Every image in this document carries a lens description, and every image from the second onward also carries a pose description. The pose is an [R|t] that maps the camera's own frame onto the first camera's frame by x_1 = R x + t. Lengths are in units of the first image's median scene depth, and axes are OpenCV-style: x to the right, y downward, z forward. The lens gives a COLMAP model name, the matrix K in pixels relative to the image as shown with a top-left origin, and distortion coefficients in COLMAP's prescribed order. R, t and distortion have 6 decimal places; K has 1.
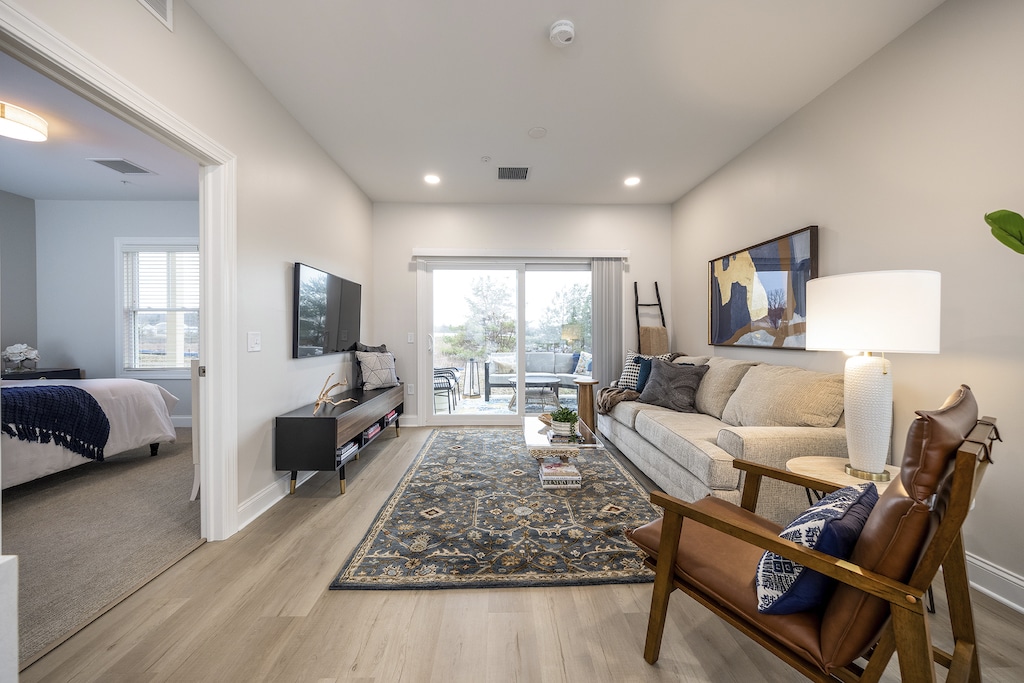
lens RADIAL K [[368.0, 0, 505.4], [0, 368.0, 340.4], [0, 0, 1]] dist [0.000484, 0.000154]
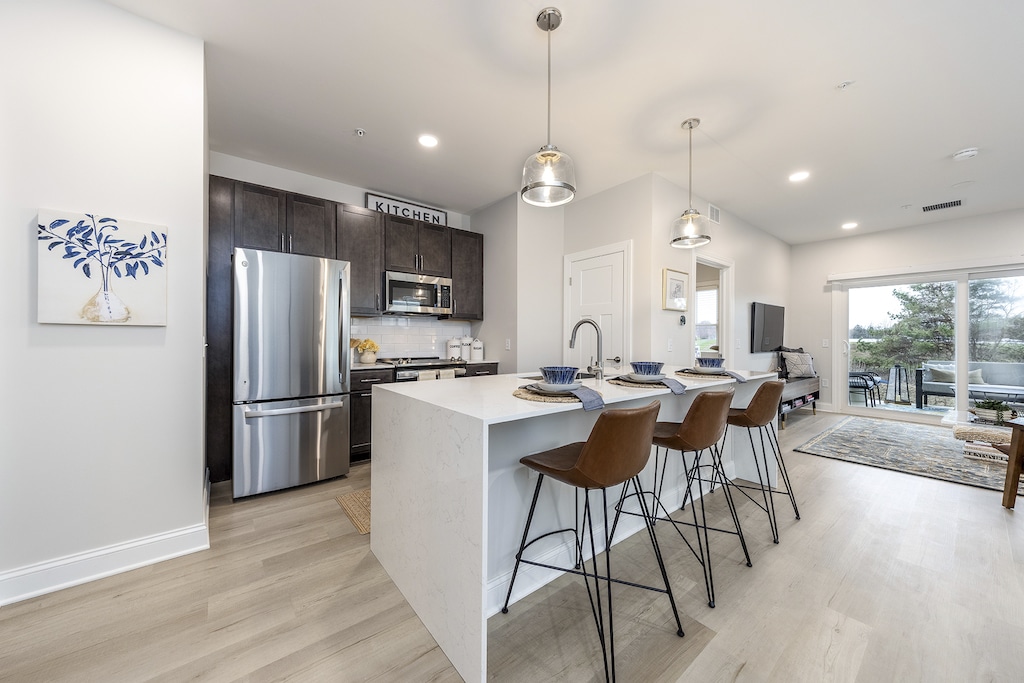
lens RADIAL K [[368.0, 0, 506.6], [0, 368.0, 338.1], [0, 0, 1]] dist [0.000484, 0.000154]
pose [[0.600206, 0.000037, -0.799846, 0.289330], [-0.016701, 0.999783, -0.012486, 0.028123], [0.799671, 0.020852, 0.600076, -1.839950]]
